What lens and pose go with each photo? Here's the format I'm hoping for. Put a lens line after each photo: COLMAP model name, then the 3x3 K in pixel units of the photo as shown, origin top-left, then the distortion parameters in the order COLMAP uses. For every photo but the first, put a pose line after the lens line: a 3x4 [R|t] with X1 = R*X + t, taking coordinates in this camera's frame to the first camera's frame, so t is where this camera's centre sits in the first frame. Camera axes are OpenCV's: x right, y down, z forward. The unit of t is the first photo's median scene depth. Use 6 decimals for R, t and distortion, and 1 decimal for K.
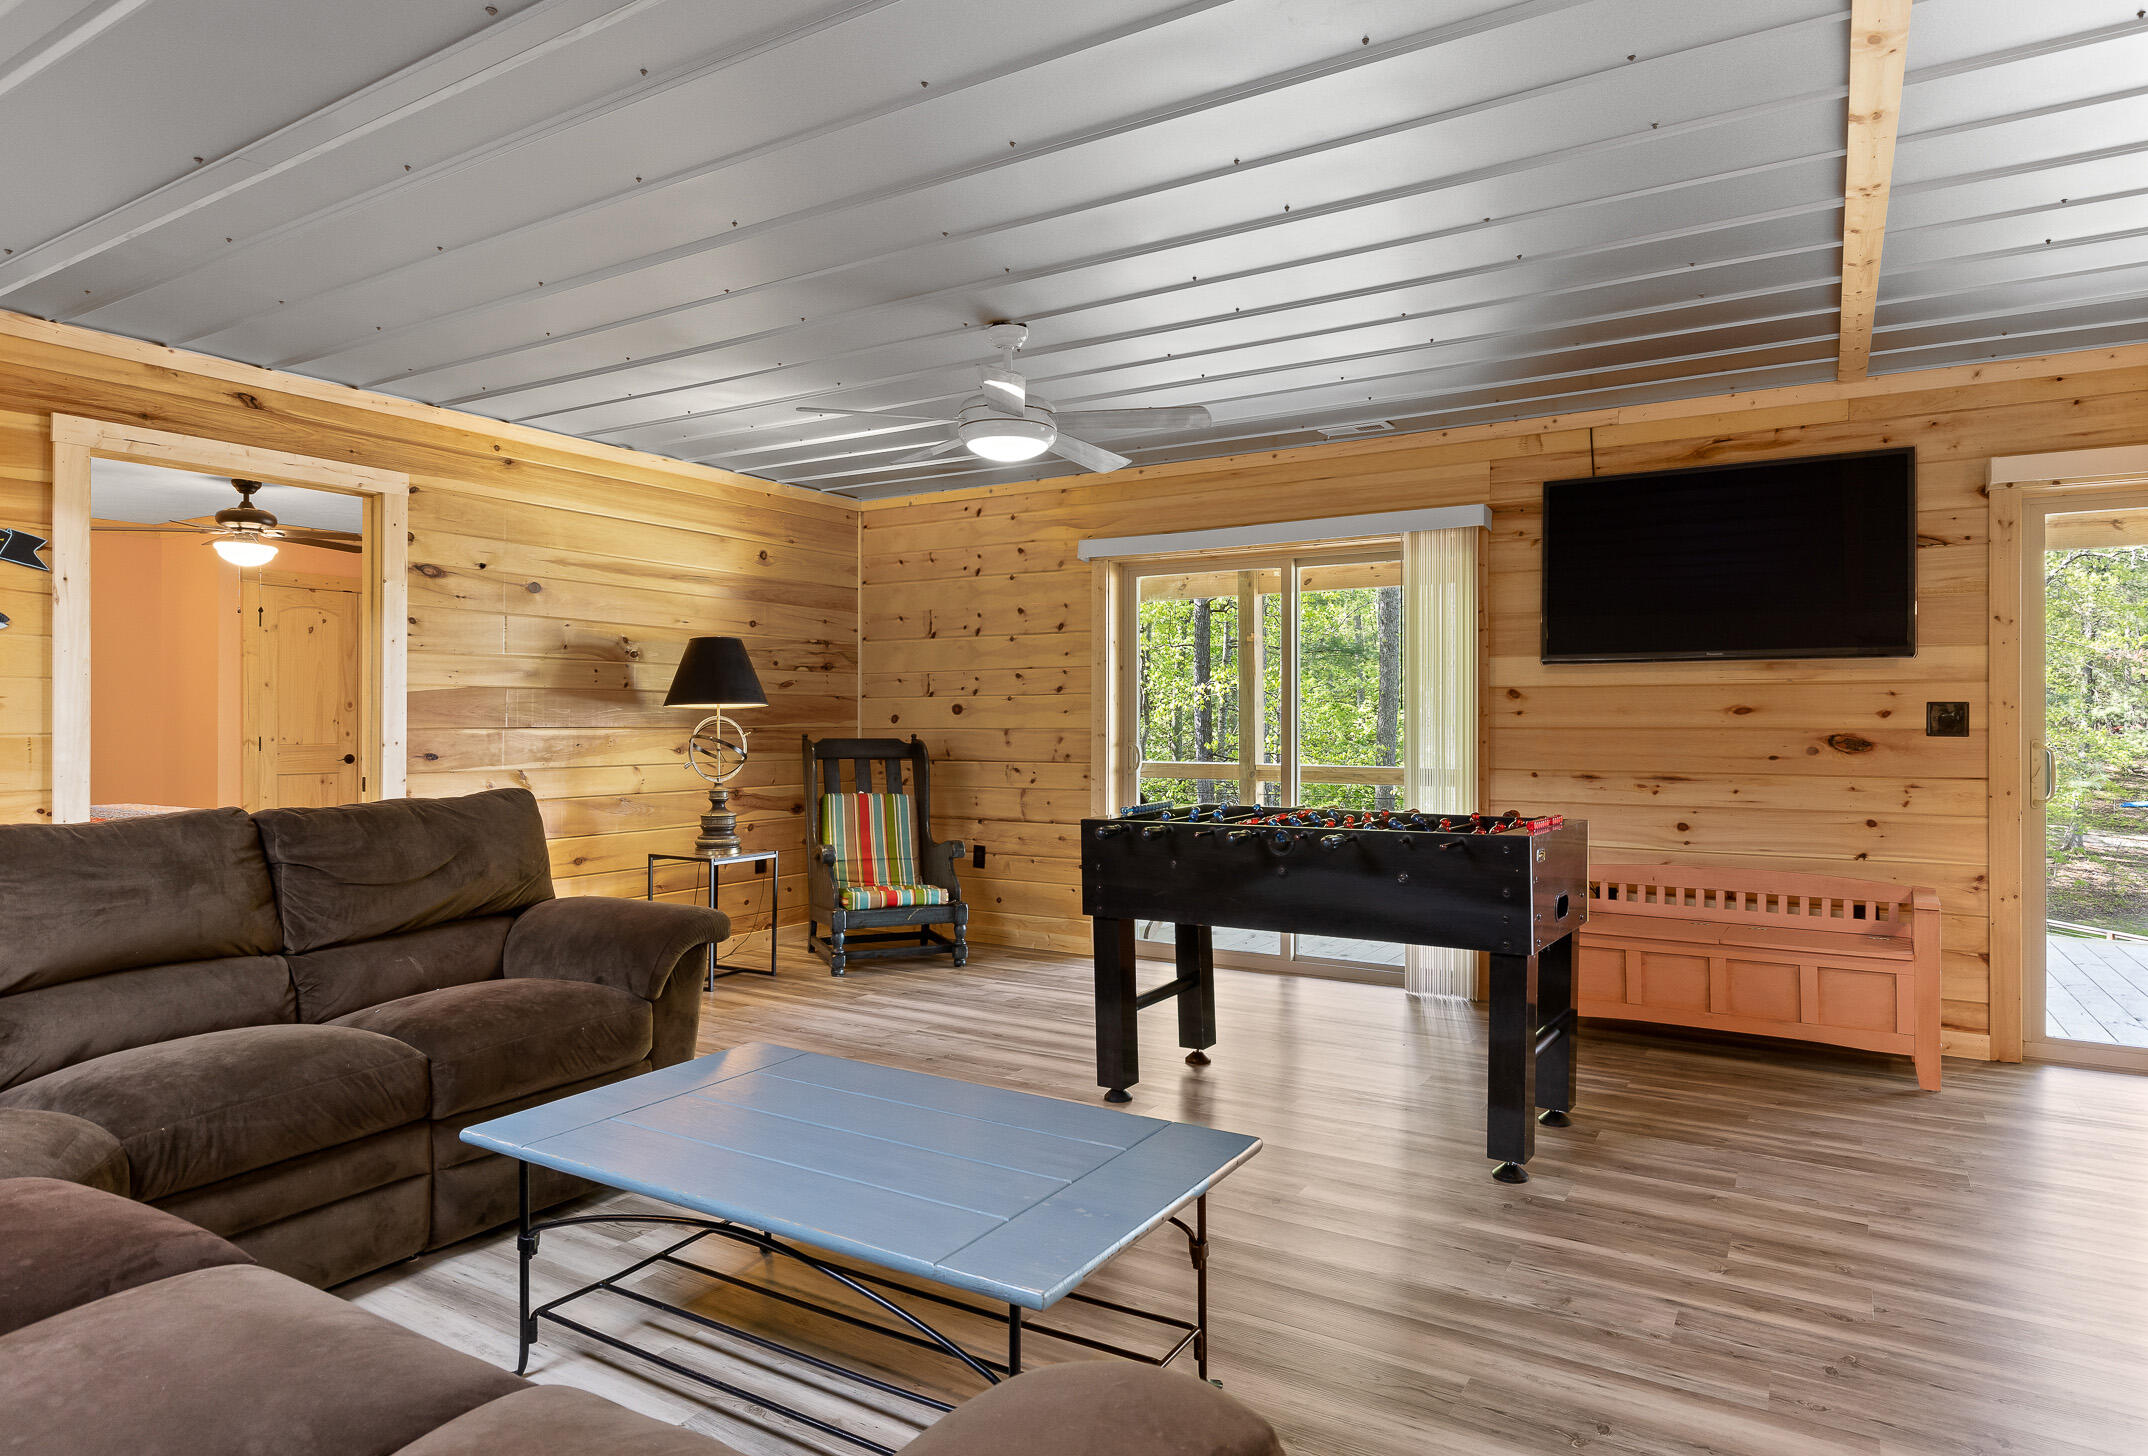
lens RADIAL K [[1231.8, 0, 1085.5], [0, 1231.8, 722.3], [0, 0, 1]] dist [-0.003312, 0.001198]
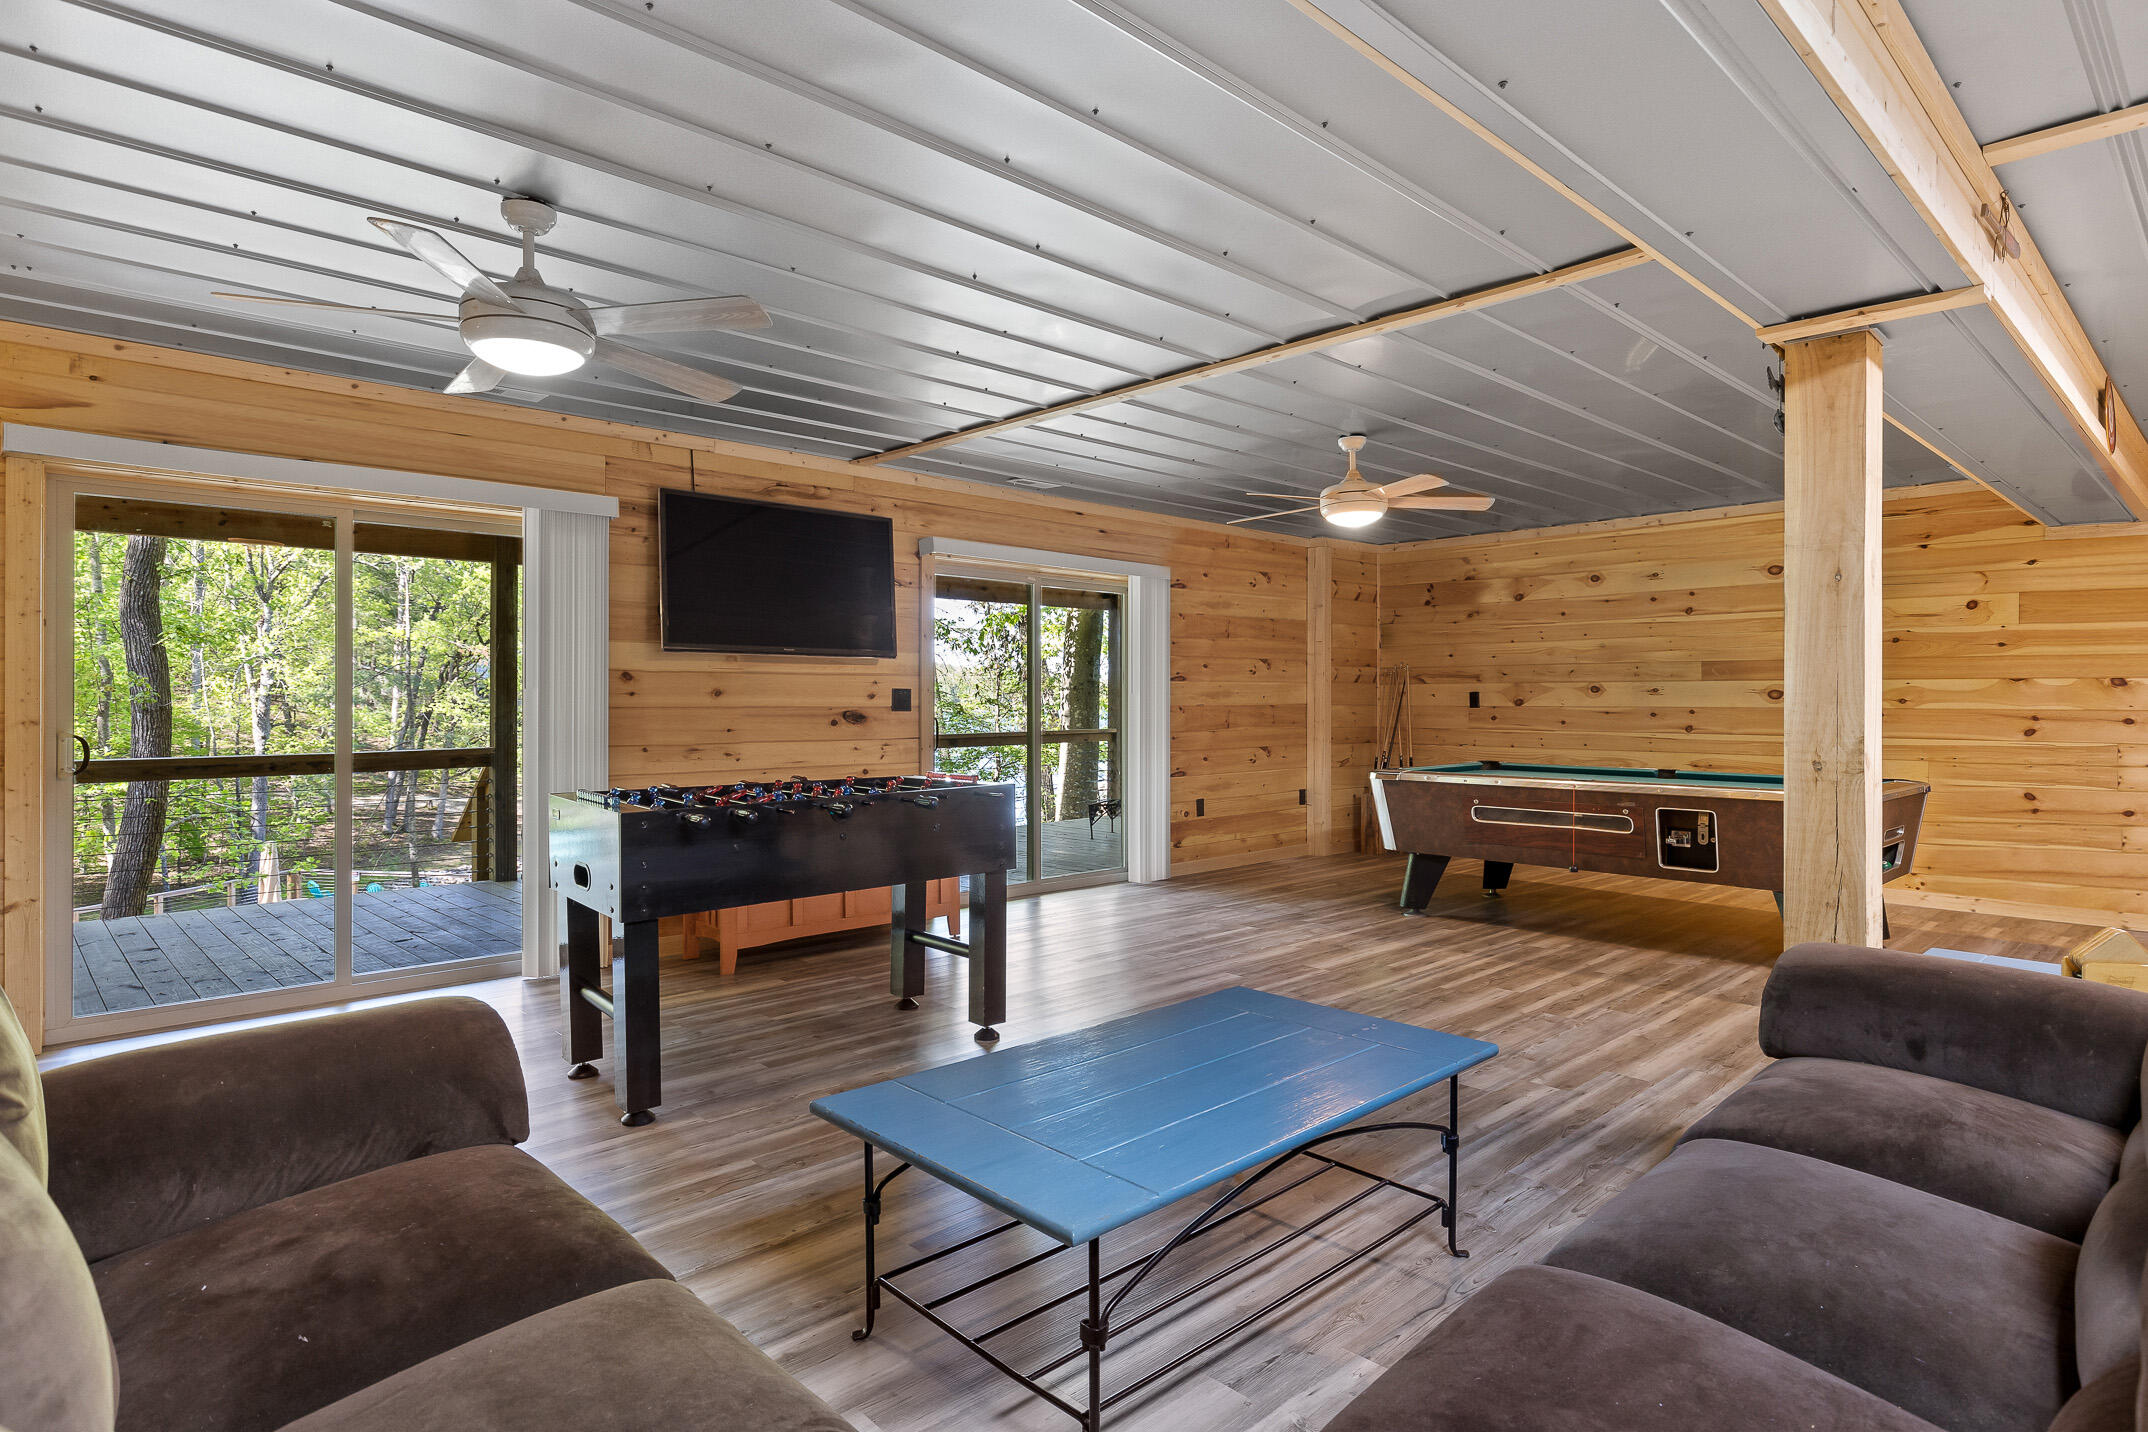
lens RADIAL K [[1159.1, 0, 1081.2], [0, 1159.1, 706.5], [0, 0, 1]] dist [0.006637, 0.001382]
pose [[0.257650, -0.005813, 0.966221, -0.537595], [0.000089, 0.999982, 0.005992, -0.002575], [-0.966238, -0.001458, 0.257646, 0.348872]]
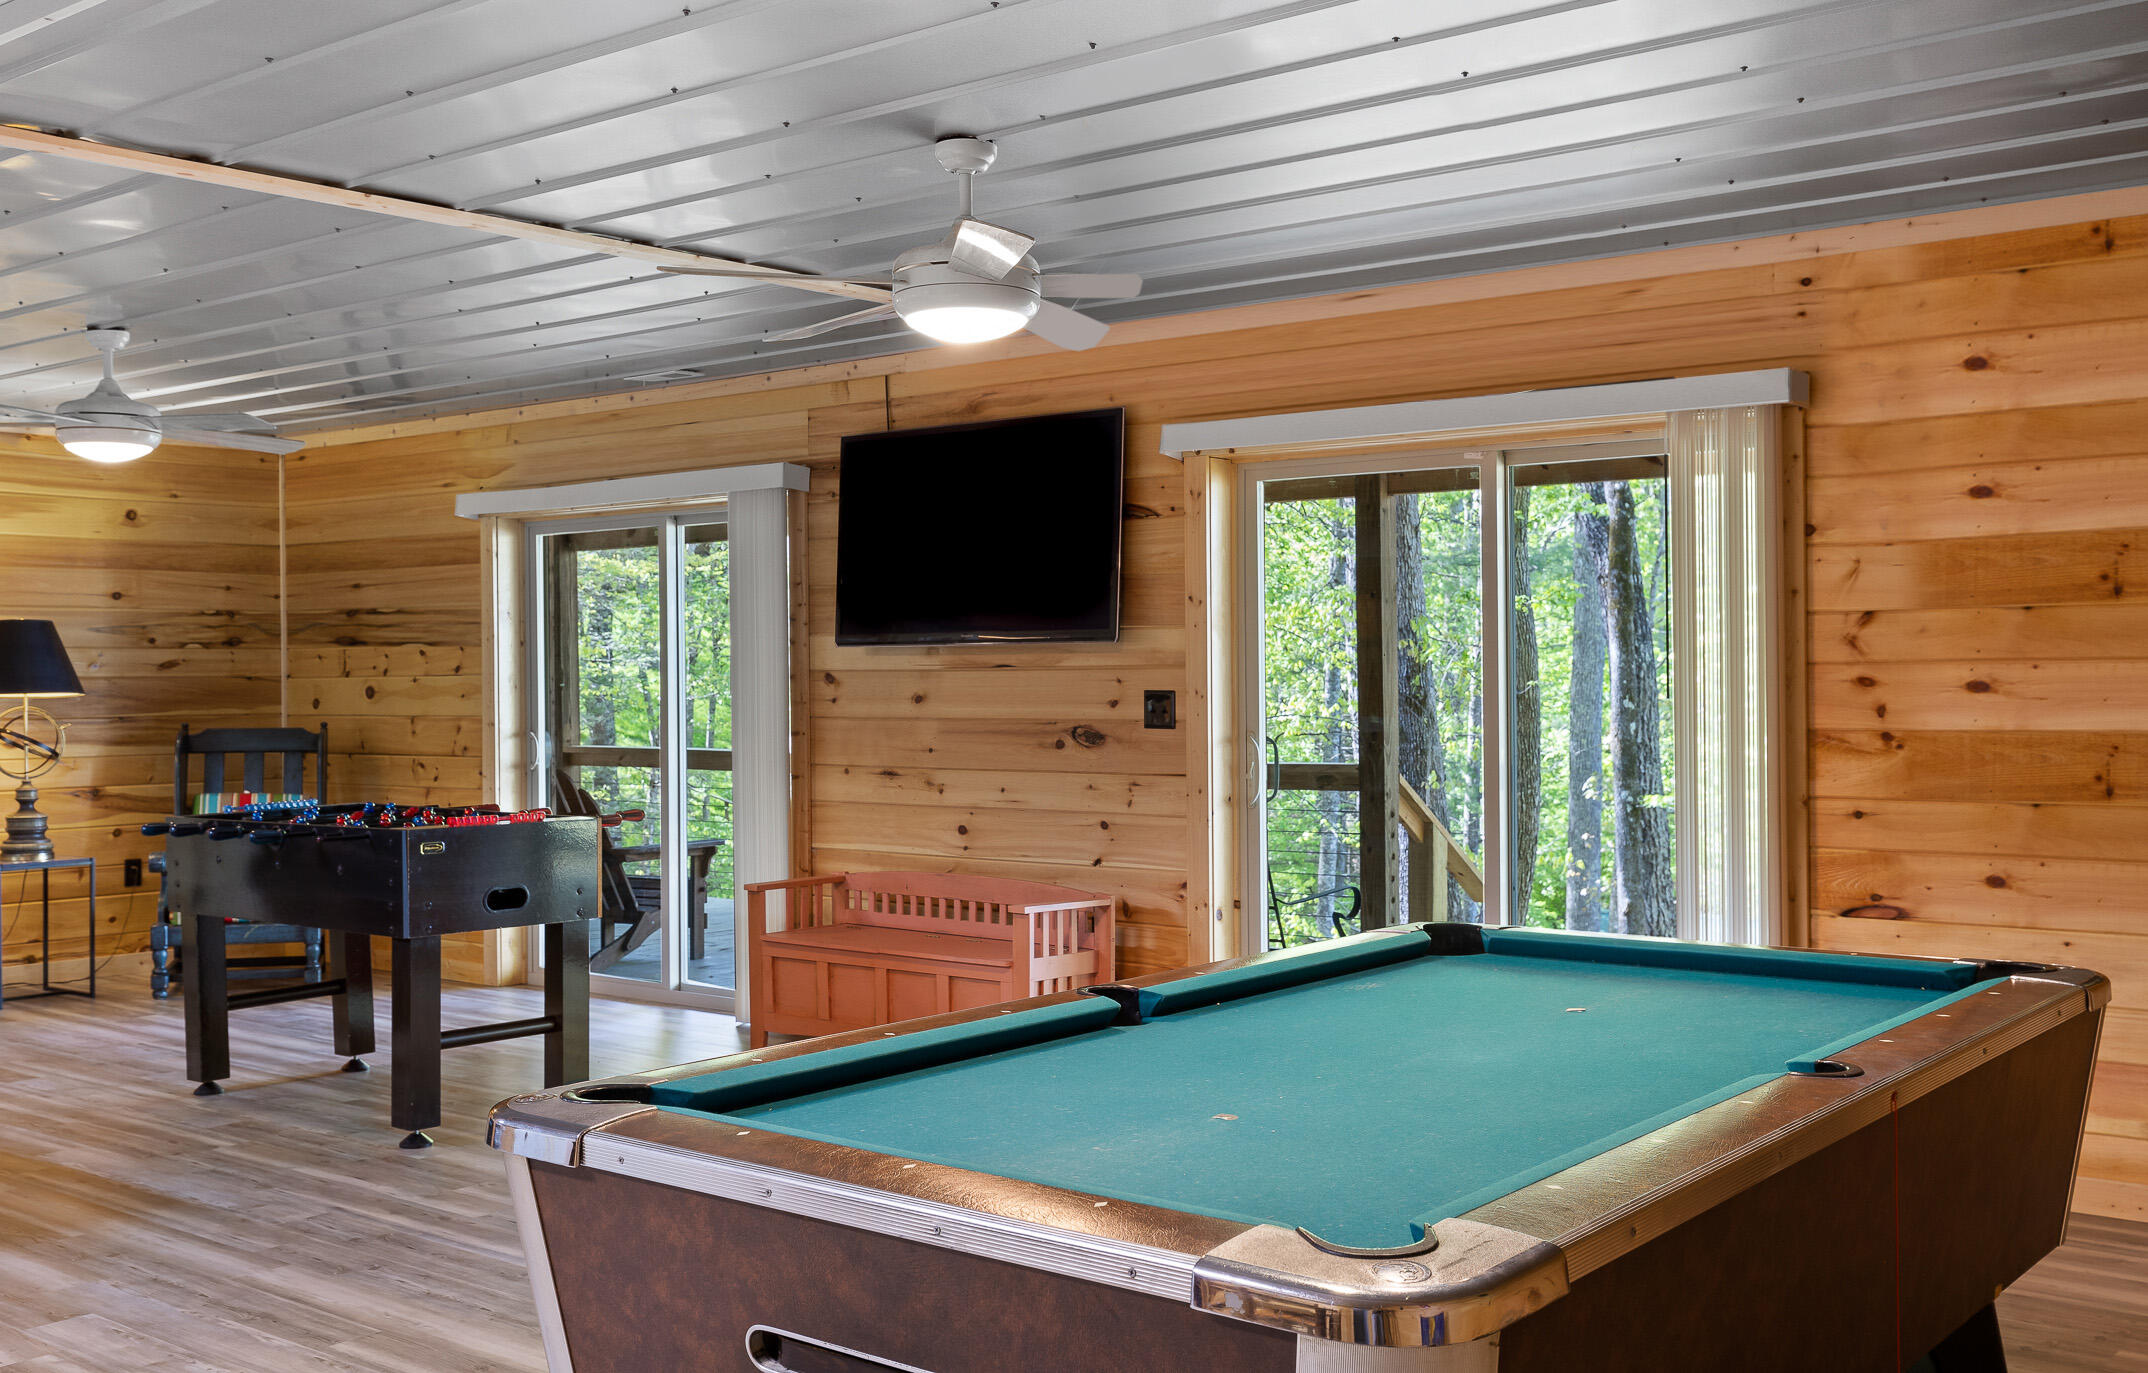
lens RADIAL K [[2133.7, 0, 1070.8], [0, 2133.7, 688.5], [0, 0, 1]] dist [-0.033450, 0.000000]
pose [[0.992604, -0.006620, -0.121217, 0.699430], [0.007338, 0.999958, 0.005473, -0.022842], [0.121176, -0.006322, 0.992611, -0.475573]]
